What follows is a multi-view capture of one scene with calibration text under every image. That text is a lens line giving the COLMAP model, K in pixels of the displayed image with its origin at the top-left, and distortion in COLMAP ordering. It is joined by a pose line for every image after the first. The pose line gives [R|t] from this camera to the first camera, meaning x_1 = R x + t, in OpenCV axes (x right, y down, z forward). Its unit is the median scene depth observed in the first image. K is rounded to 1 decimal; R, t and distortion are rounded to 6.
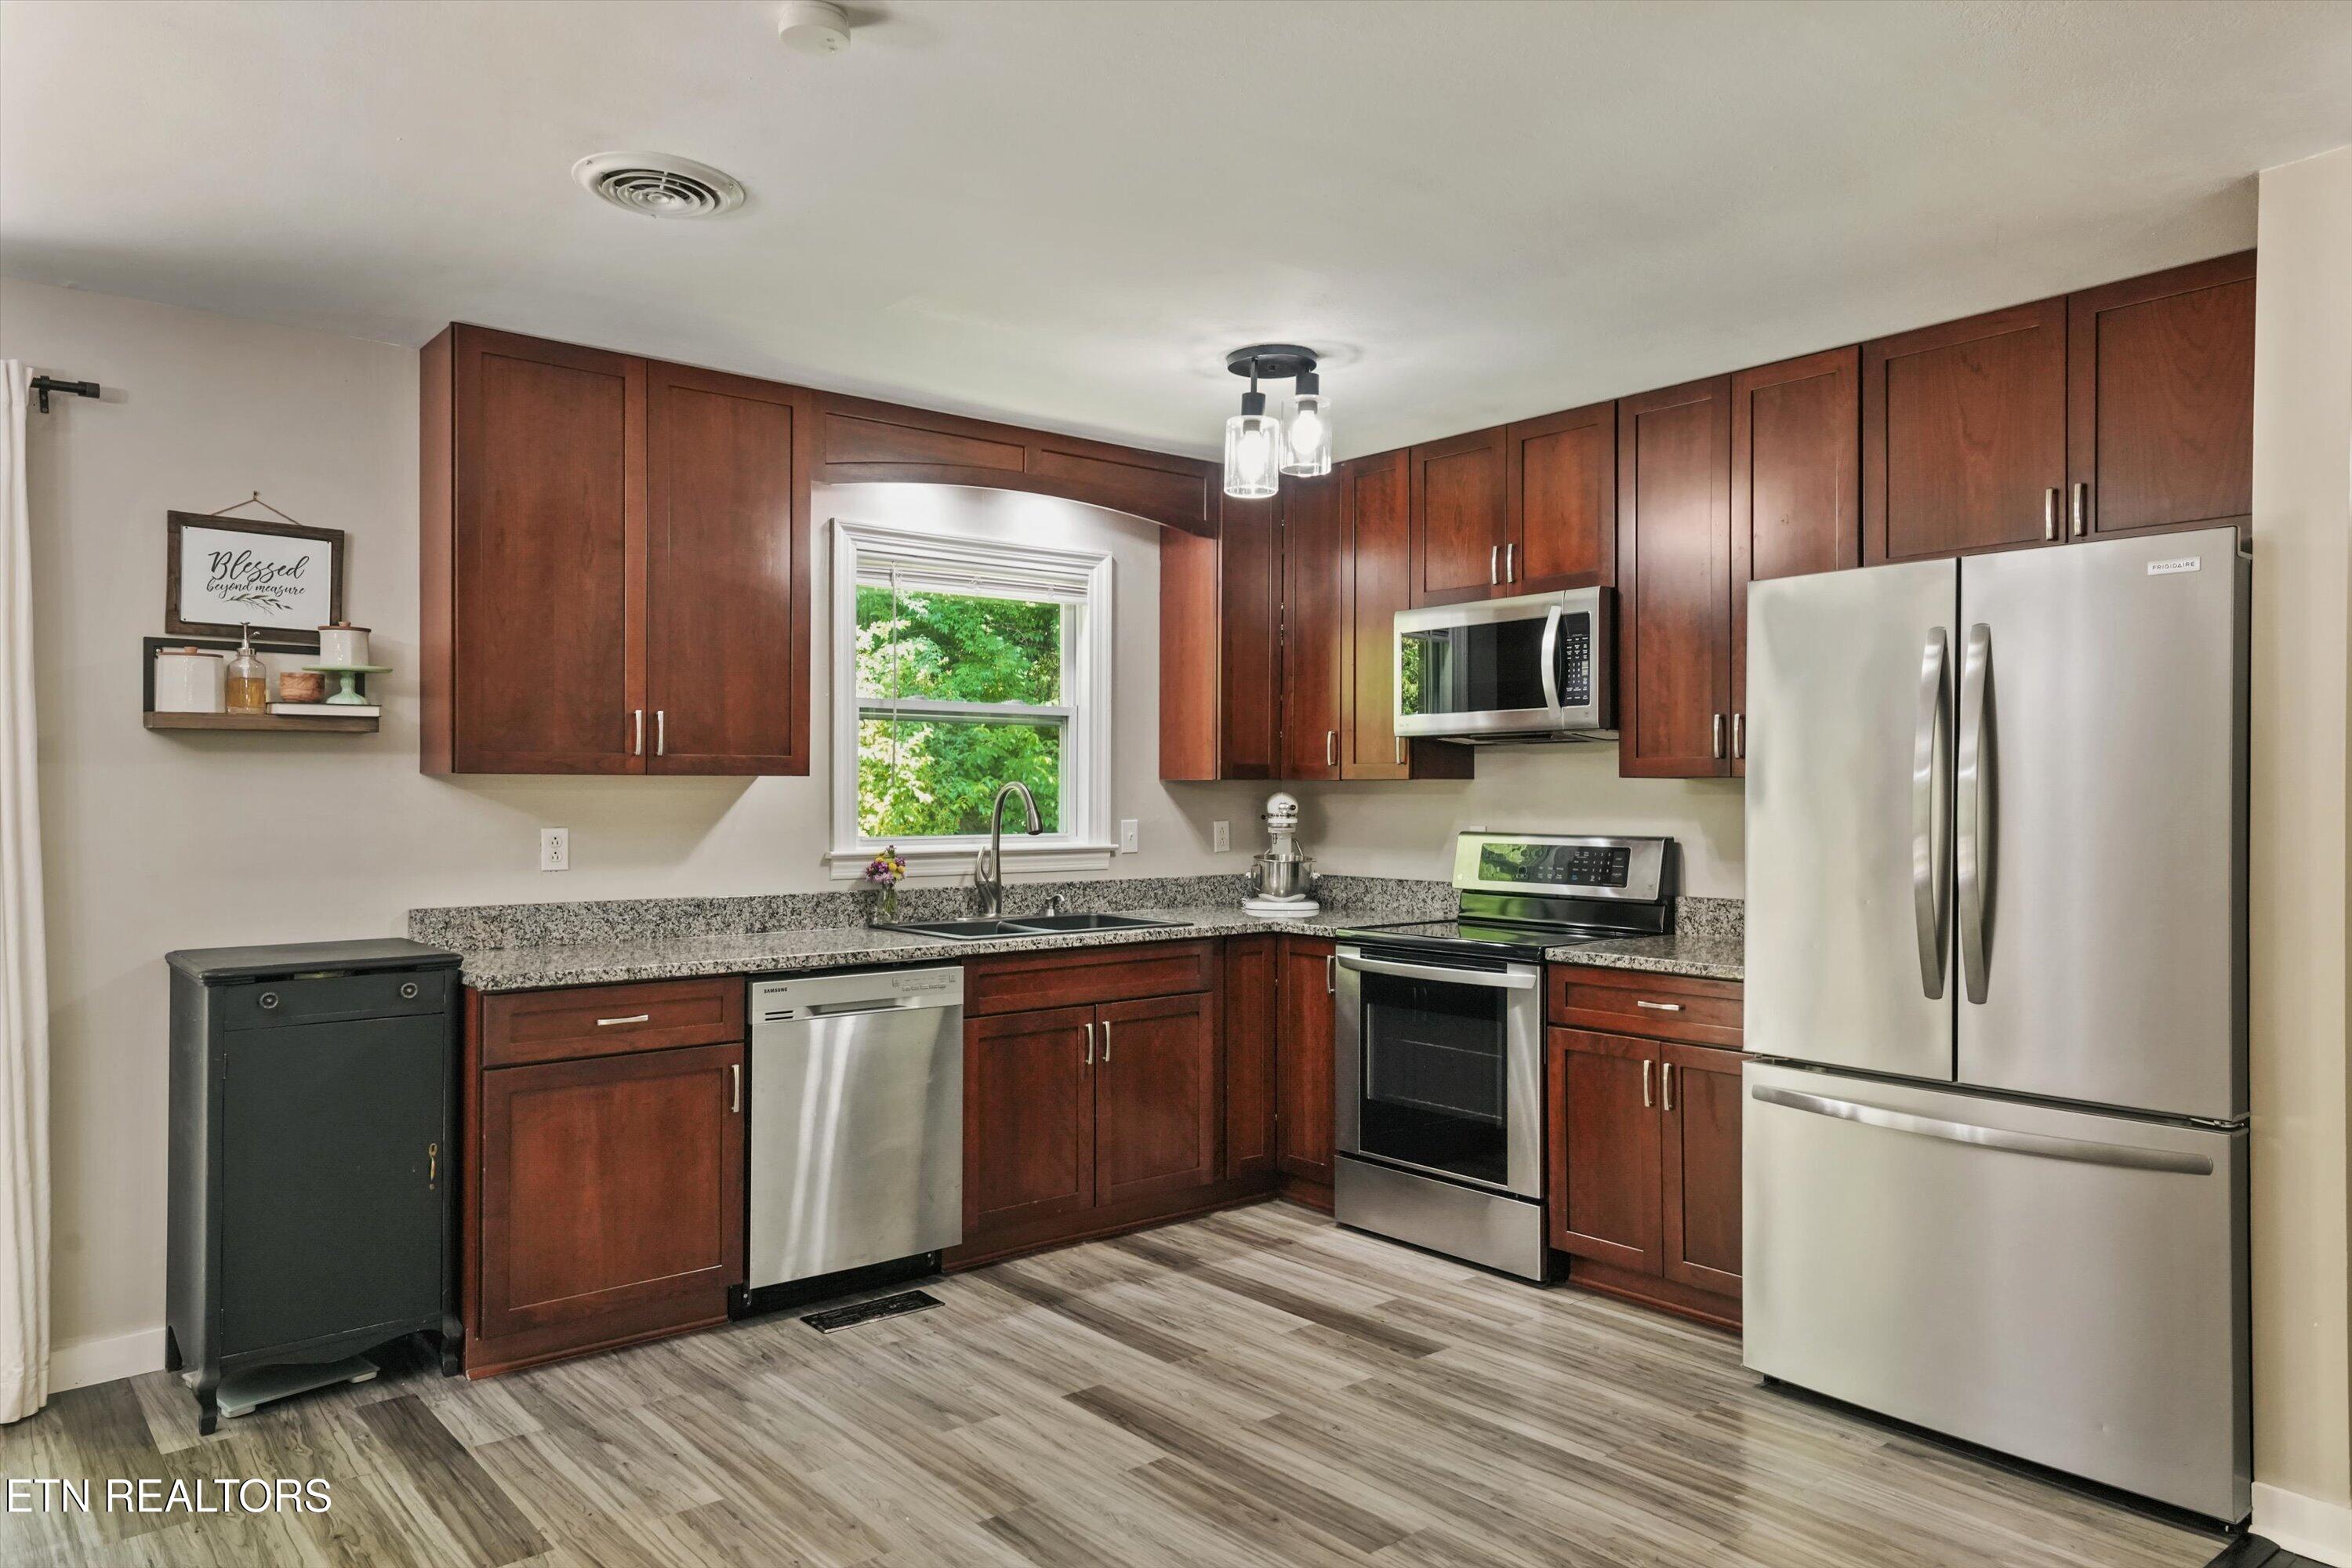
lens RADIAL K [[1549.3, 0, 1176.0], [0, 1549.3, 784.0], [0, 0, 1]] dist [0.030264, 0.001106]
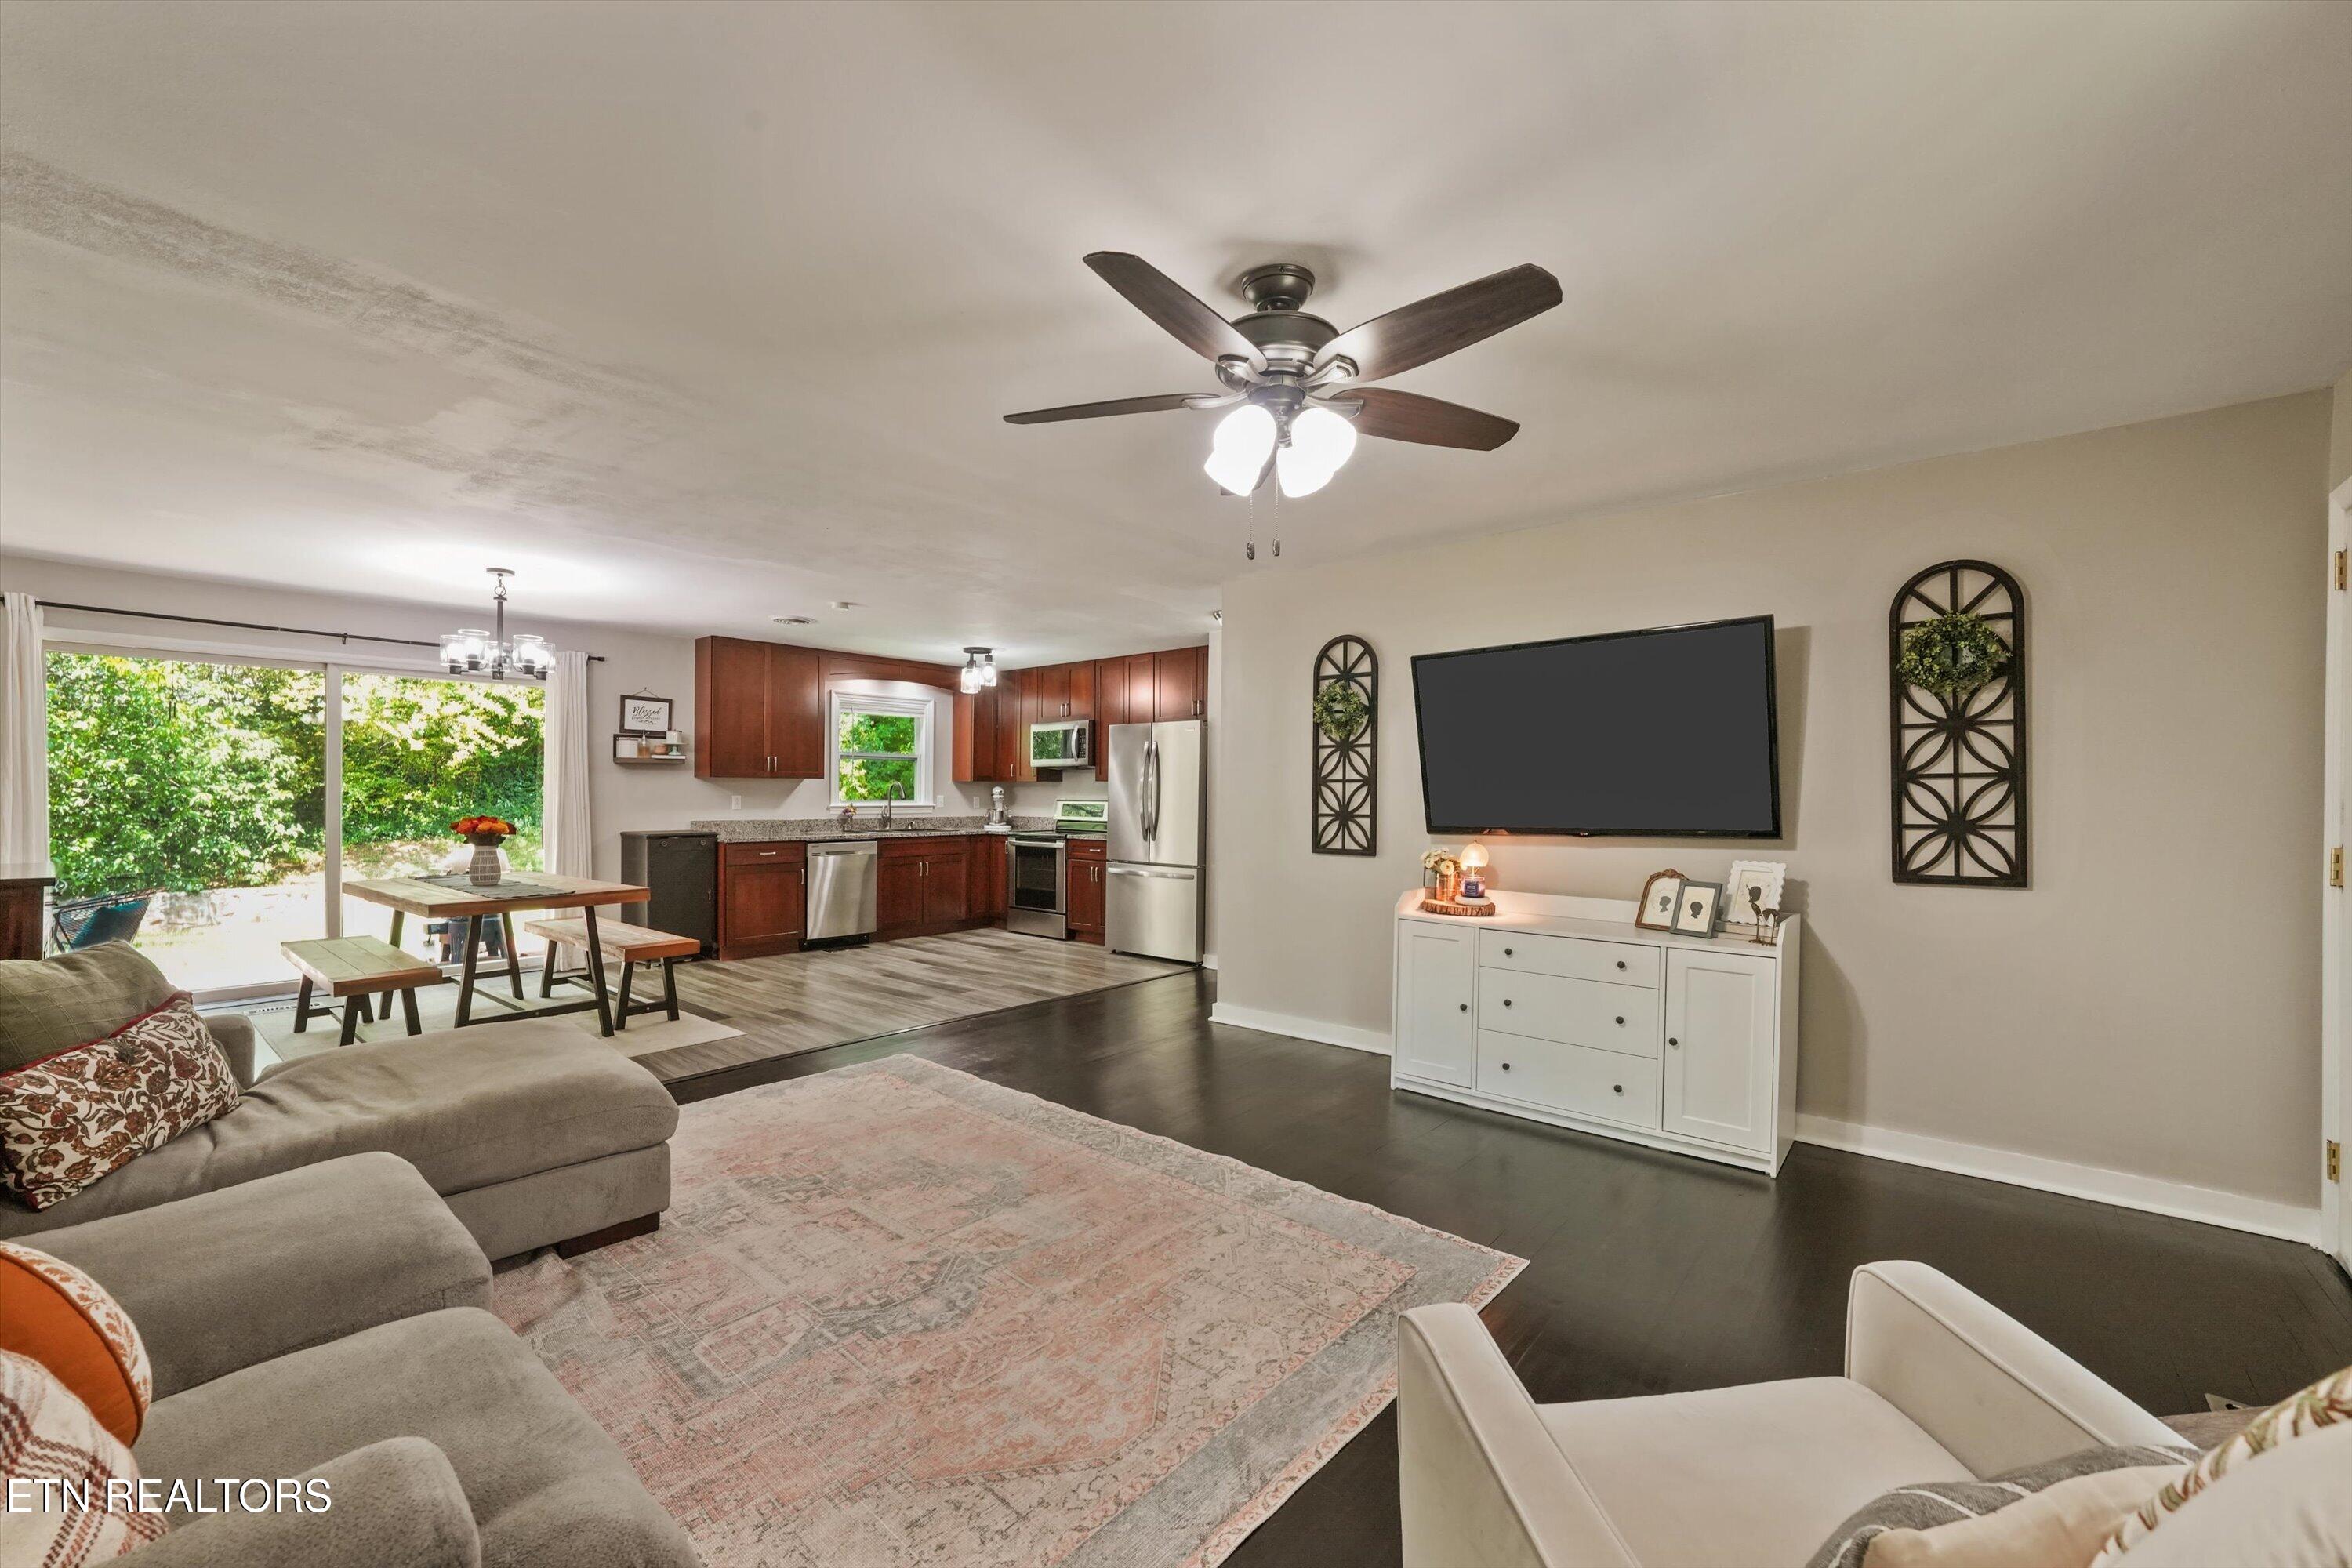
lens RADIAL K [[937.7, 0, 1165.2], [0, 937.7, 803.4], [0, 0, 1]] dist [-0.002313, -0.000107]
pose [[0.988295, 0.004433, 0.152488, 0.144742], [-0.007137, 0.999827, 0.017189, 0.006594], [-0.152385, -0.018076, 0.988156, -0.923526]]
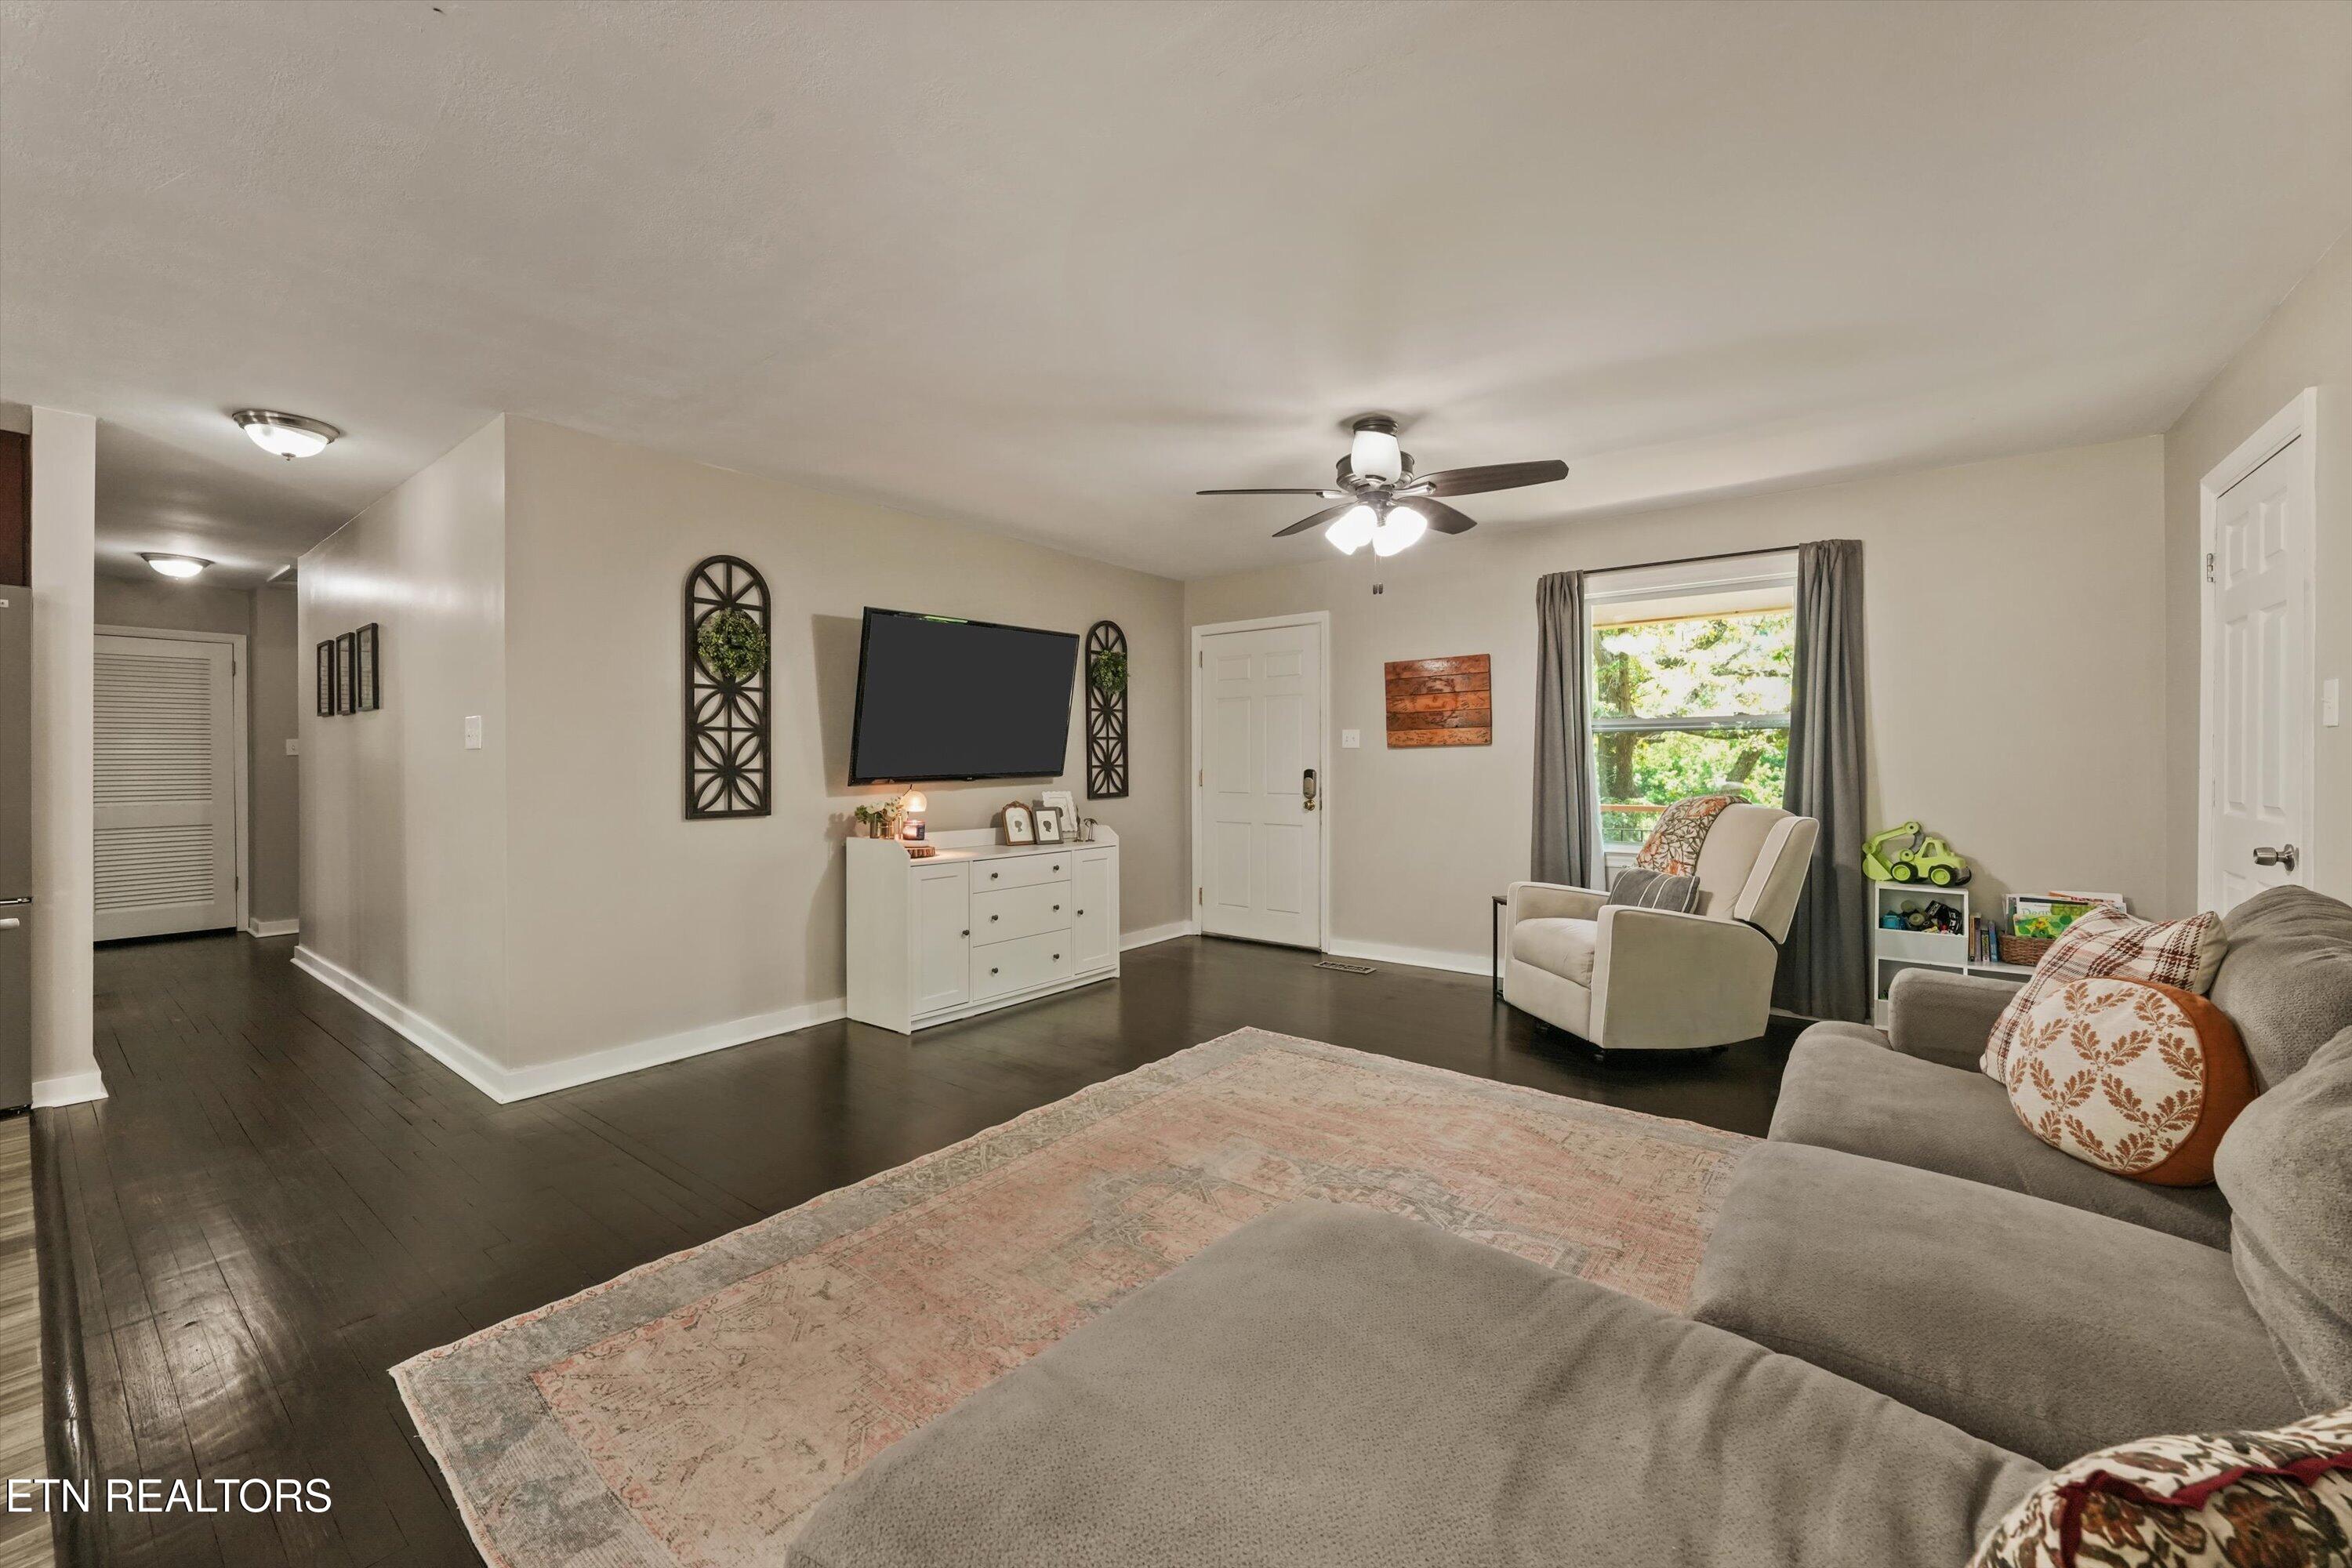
lens RADIAL K [[928.0, 0, 1176.0], [0, 928.0, 784.0], [0, 0, 1]] dist [-0.022014, 0.000035]
pose [[-0.211831, -0.018861, 0.977124, -0.477803], [-0.001969, 0.999820, 0.018872, 0.033886], [-0.977304, 0.002073, -0.211830, -0.080230]]
